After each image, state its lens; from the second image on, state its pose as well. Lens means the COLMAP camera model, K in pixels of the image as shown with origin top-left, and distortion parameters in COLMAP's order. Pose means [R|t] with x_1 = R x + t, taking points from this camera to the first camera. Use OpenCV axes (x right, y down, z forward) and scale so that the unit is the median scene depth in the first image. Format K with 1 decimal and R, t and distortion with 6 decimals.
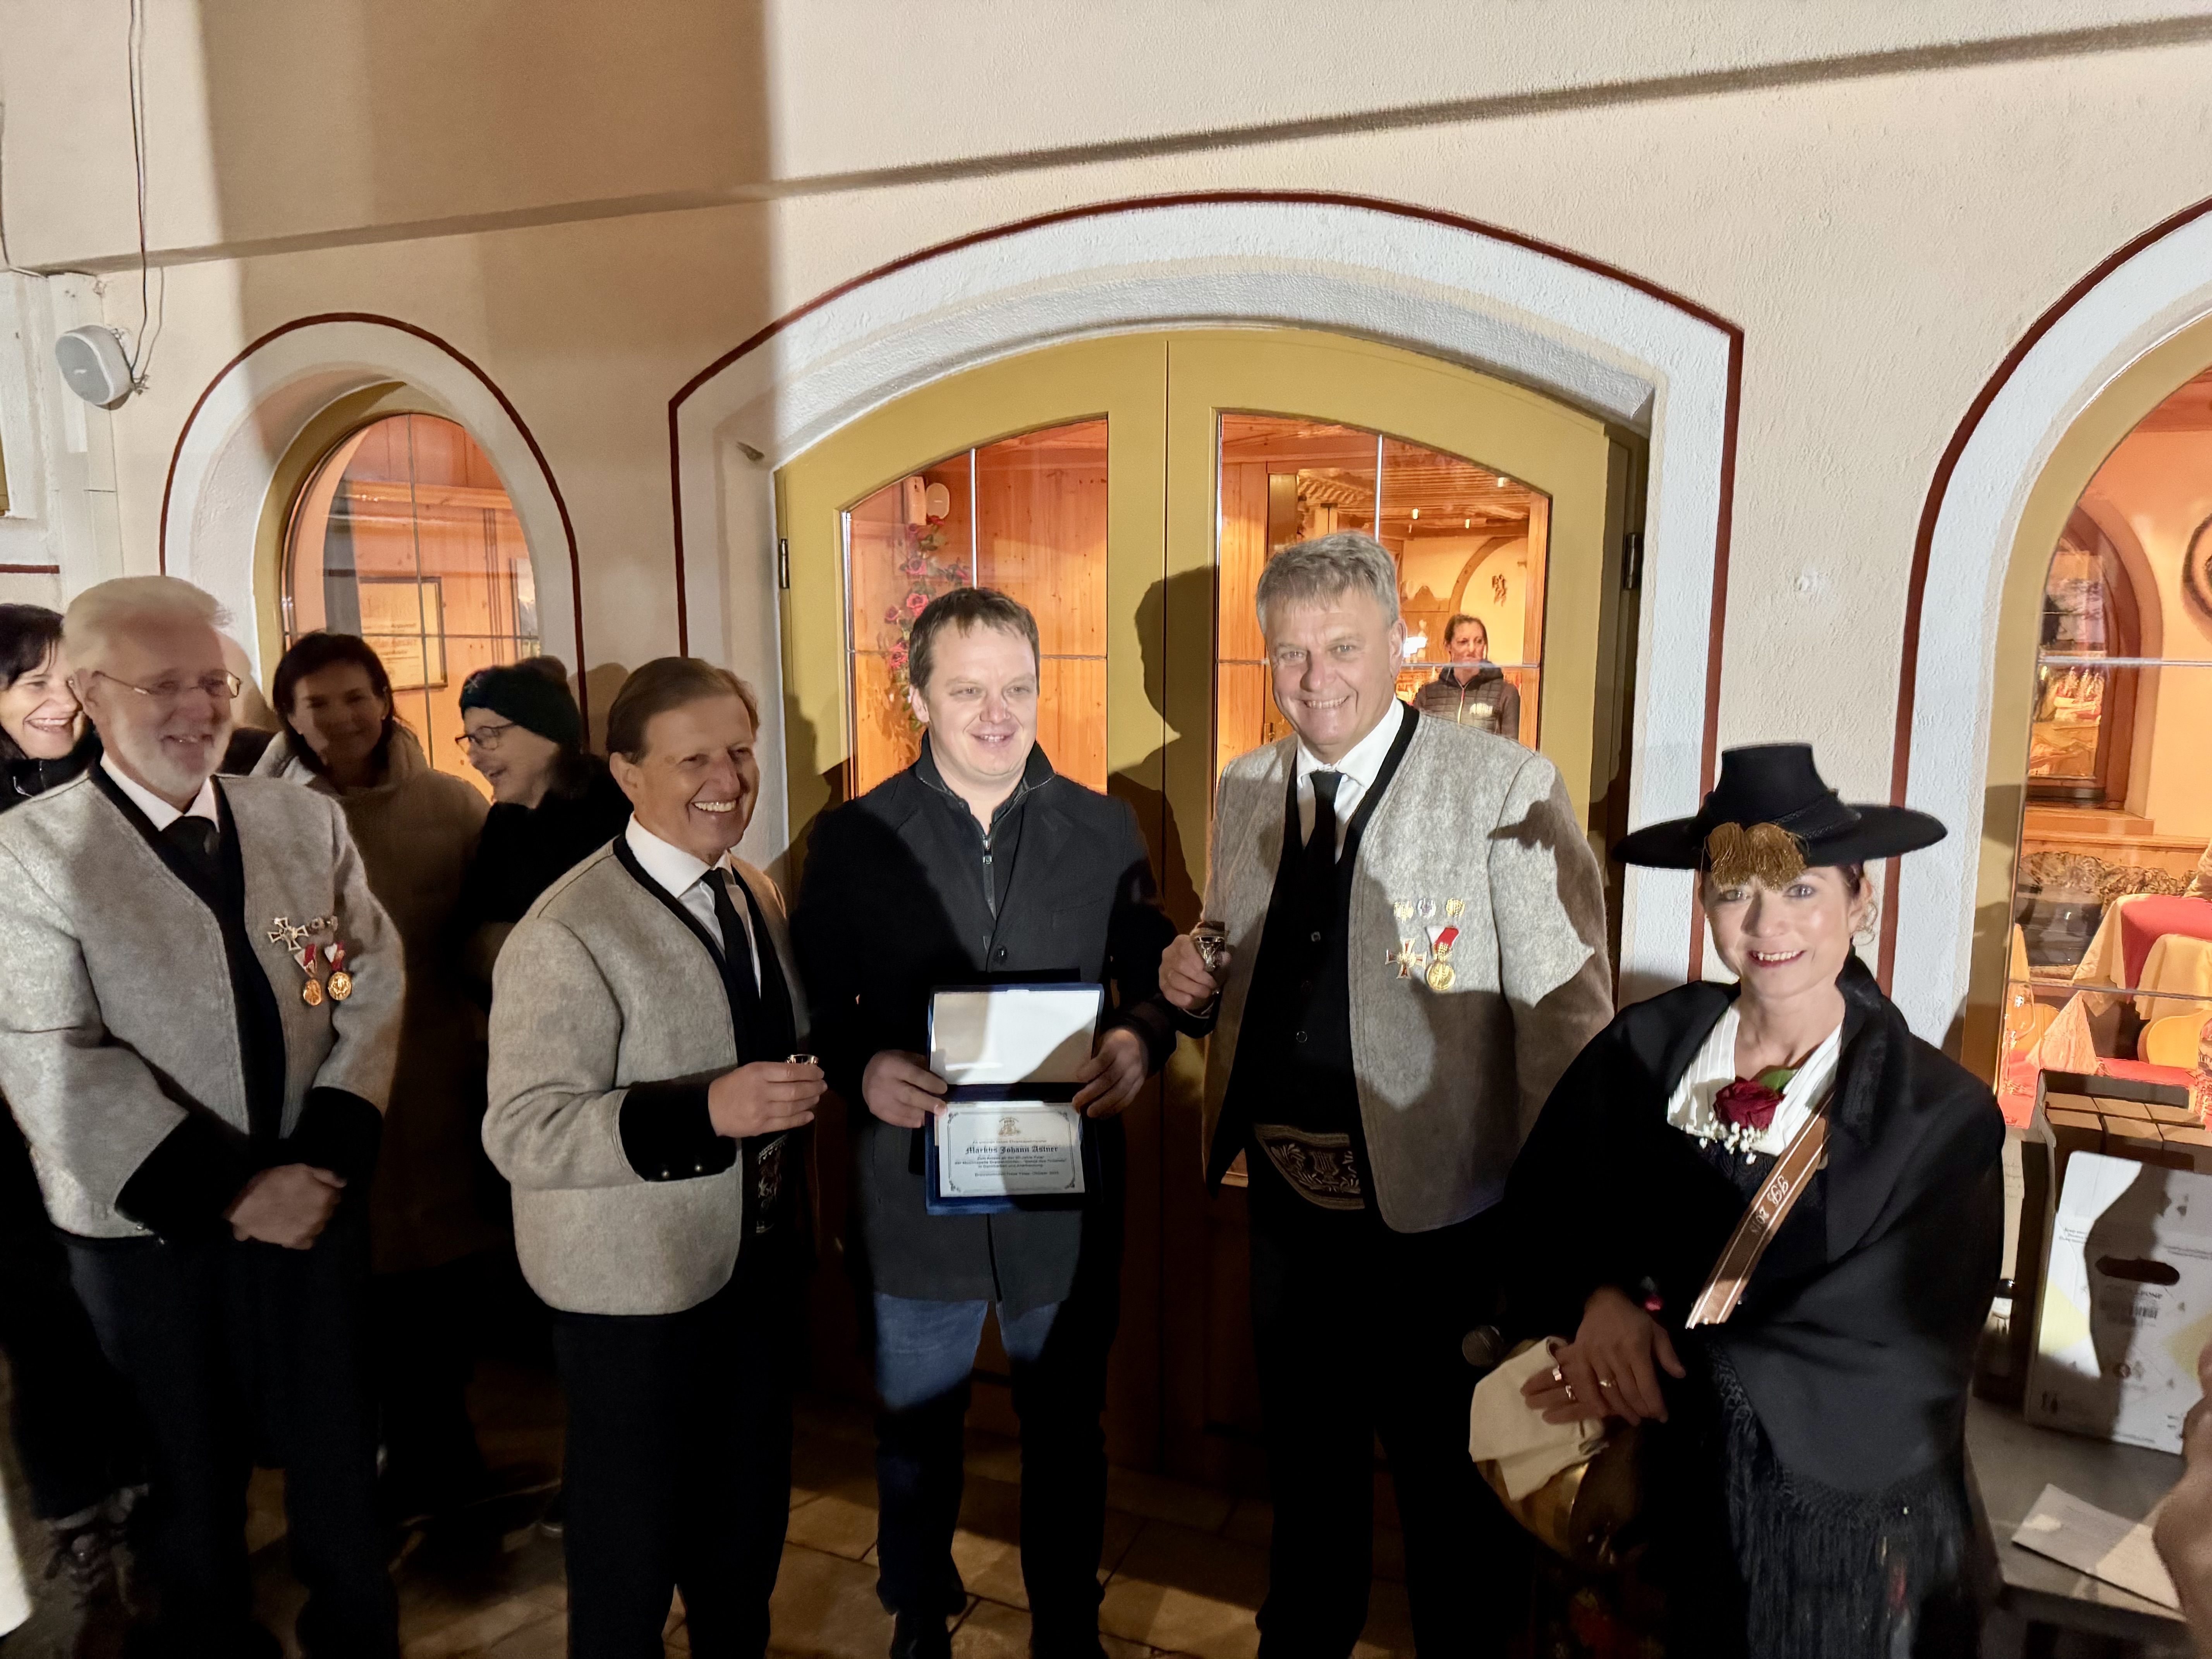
lens RADIAL K [[1602.4, 0, 1124.2], [0, 1602.4, 846.3], [0, 0, 1]] dist [0.042808, -0.038487]
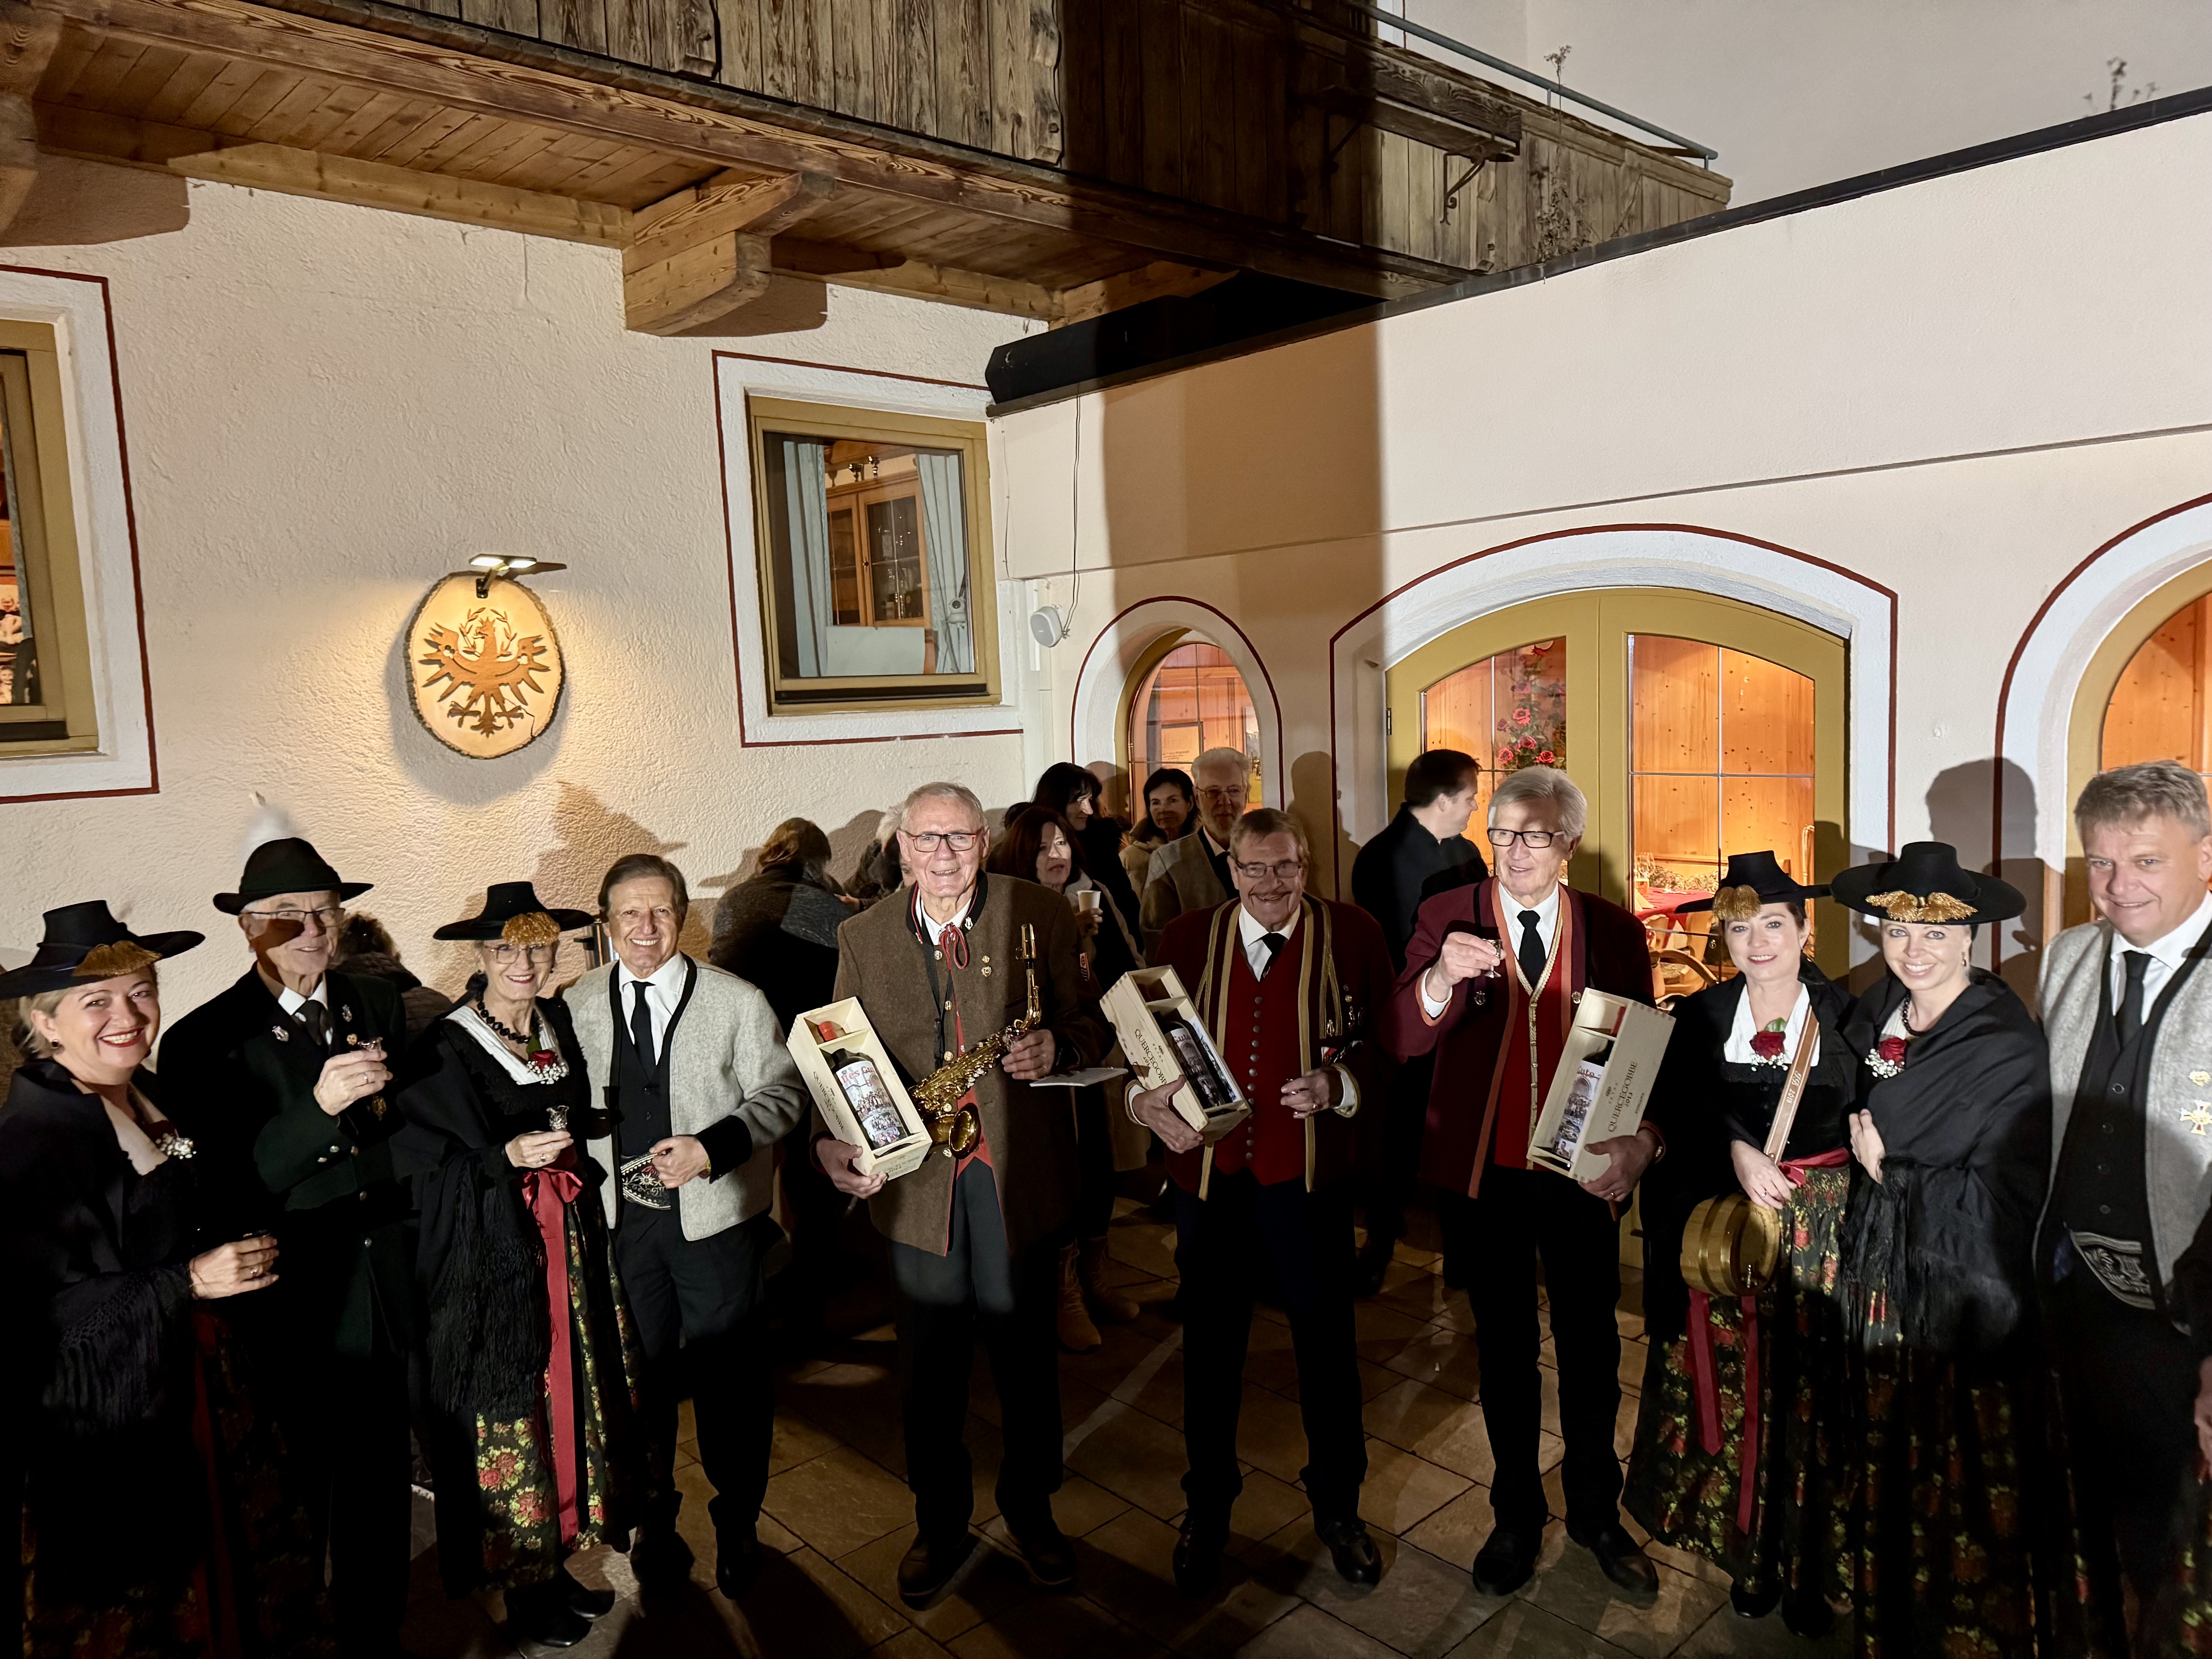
lens RADIAL K [[1602.4, 0, 1121.3], [0, 1602.4, 848.0], [0, 0, 1]] dist [0.042808, -0.038487]
pose [[0.911552, 0.006574, -0.411133, 0.251575], [-0.025777, 0.998819, -0.041181, 0.047154], [0.410377, 0.048136, 0.910645, -0.746822]]
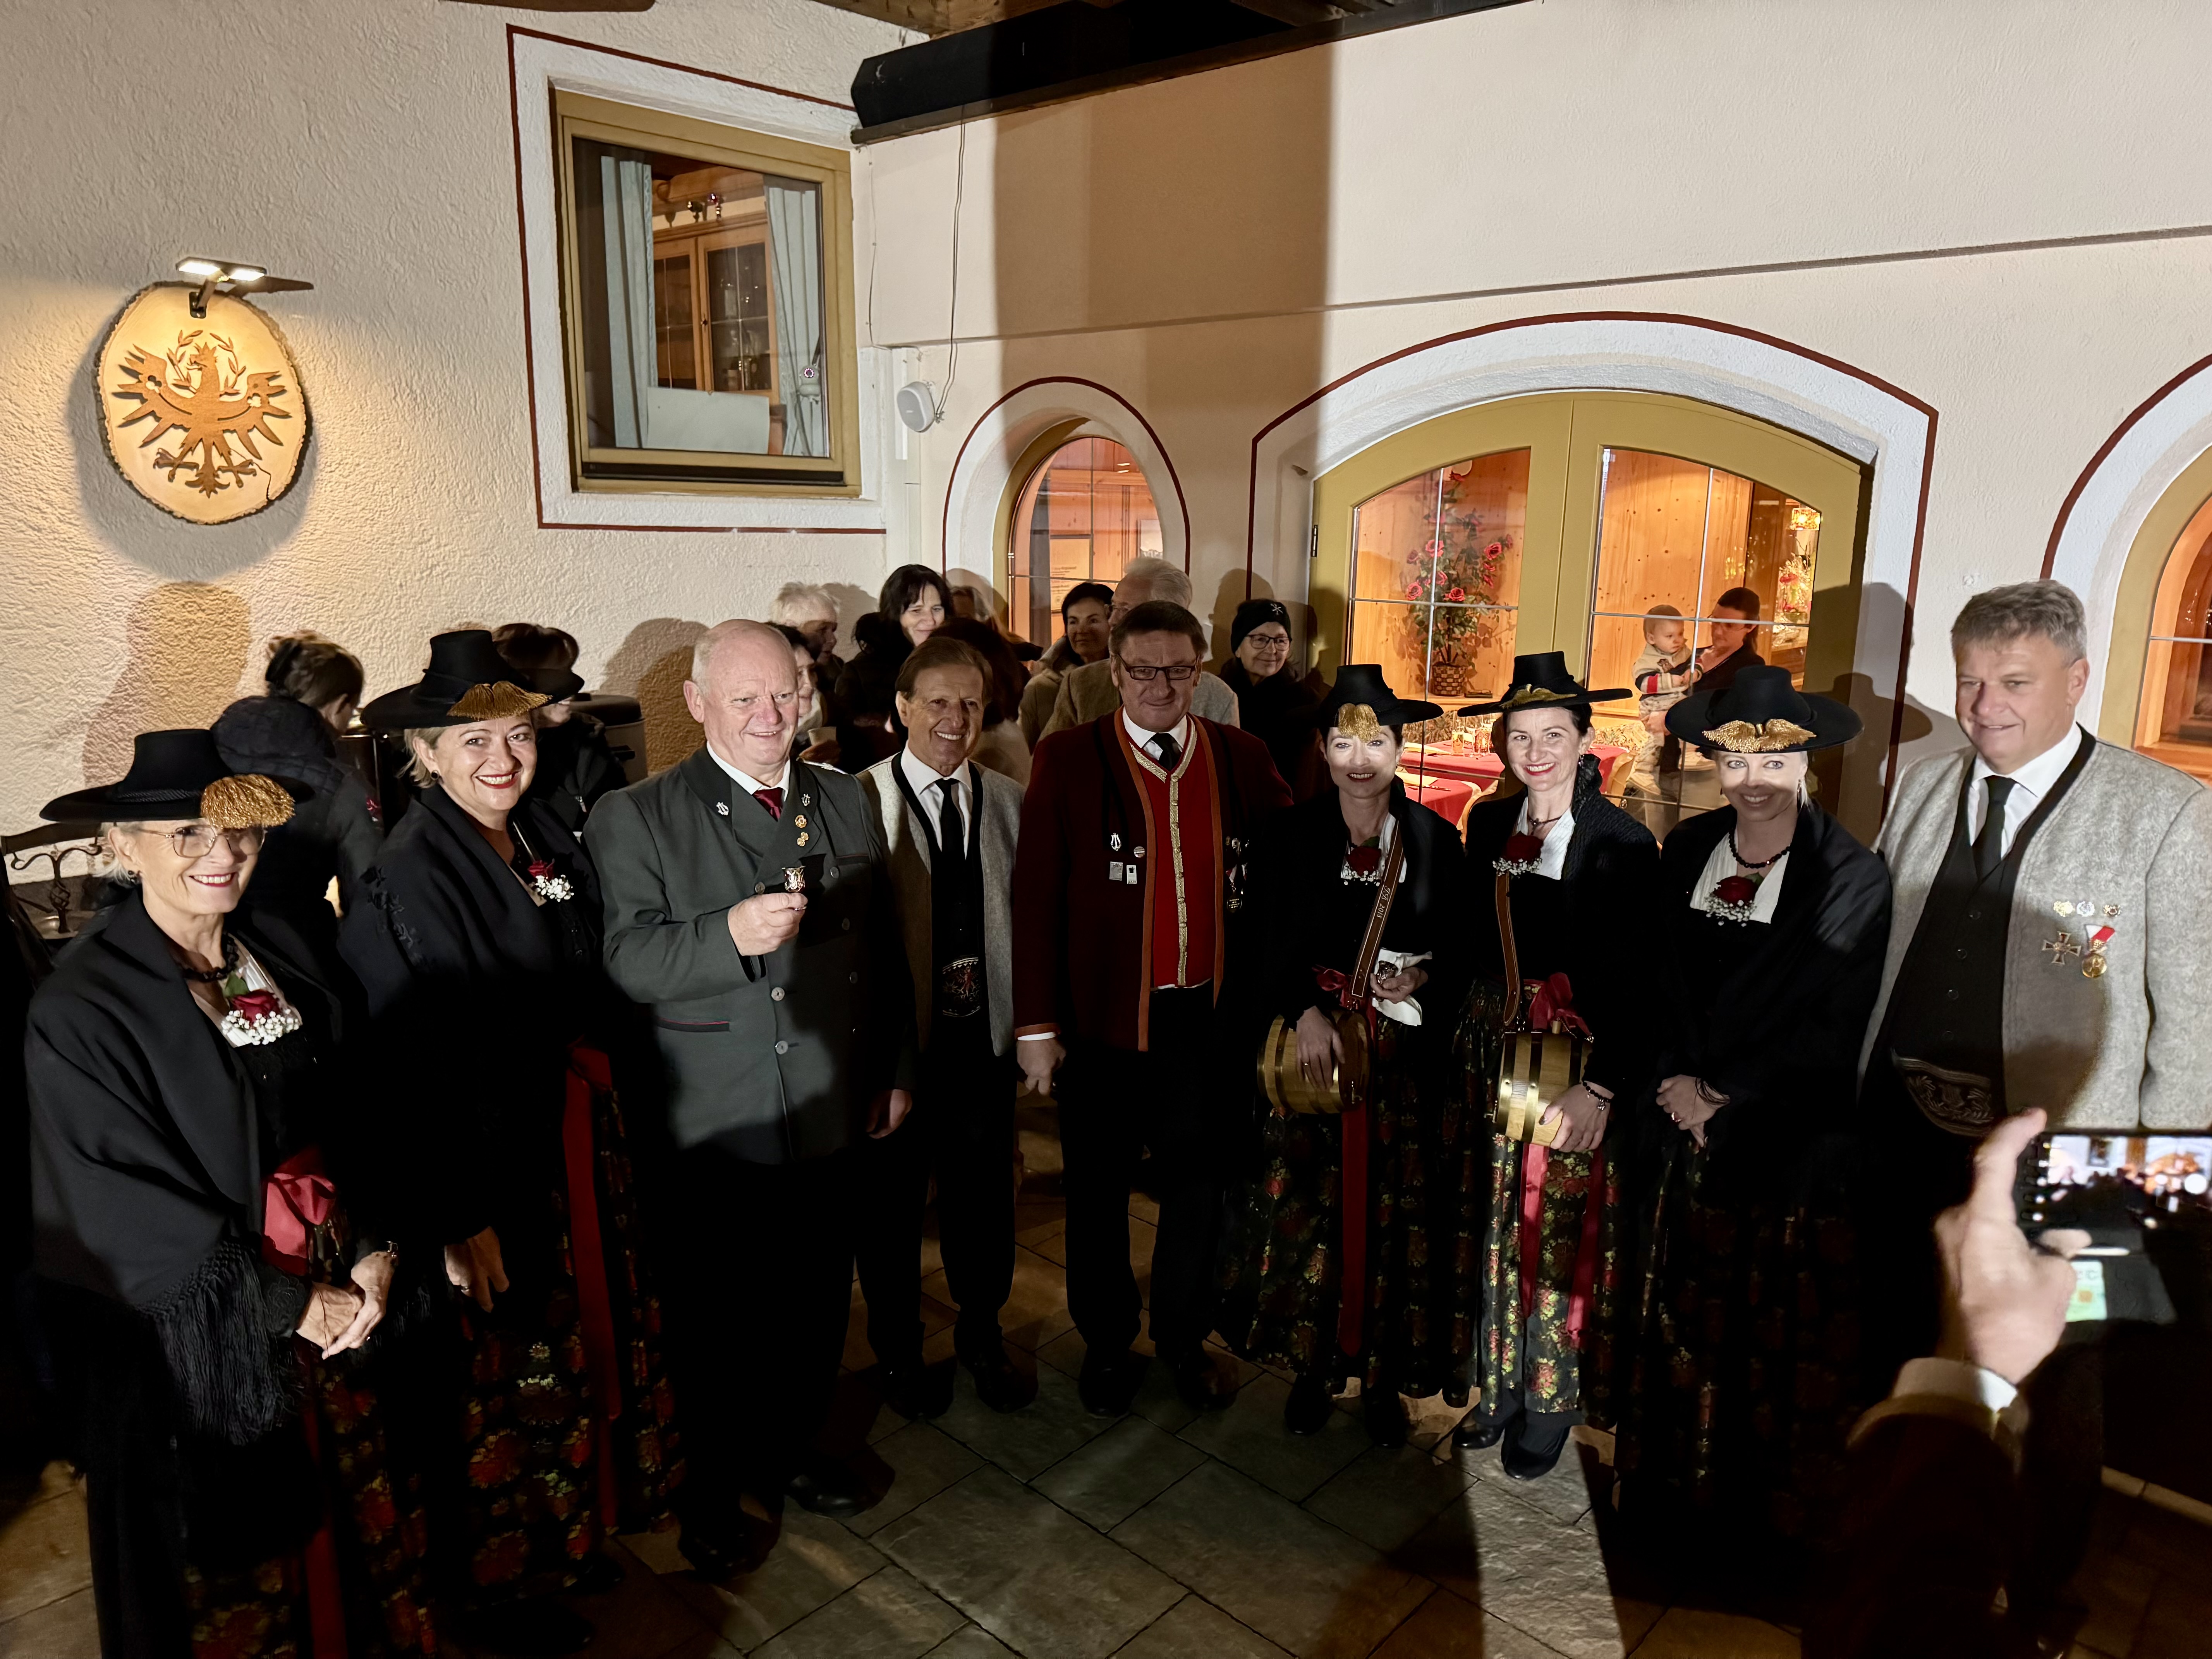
lens RADIAL K [[1602.4, 0, 1113.6], [0, 1602.4, 847.3], [0, 0, 1]] dist [0.042808, -0.038487]
pose [[0.939990, 0.084906, -0.330468, 0.139241], [-0.067895, 0.995720, 0.062706, 0.034463], [0.334378, -0.036505, 0.941732, -0.524821]]
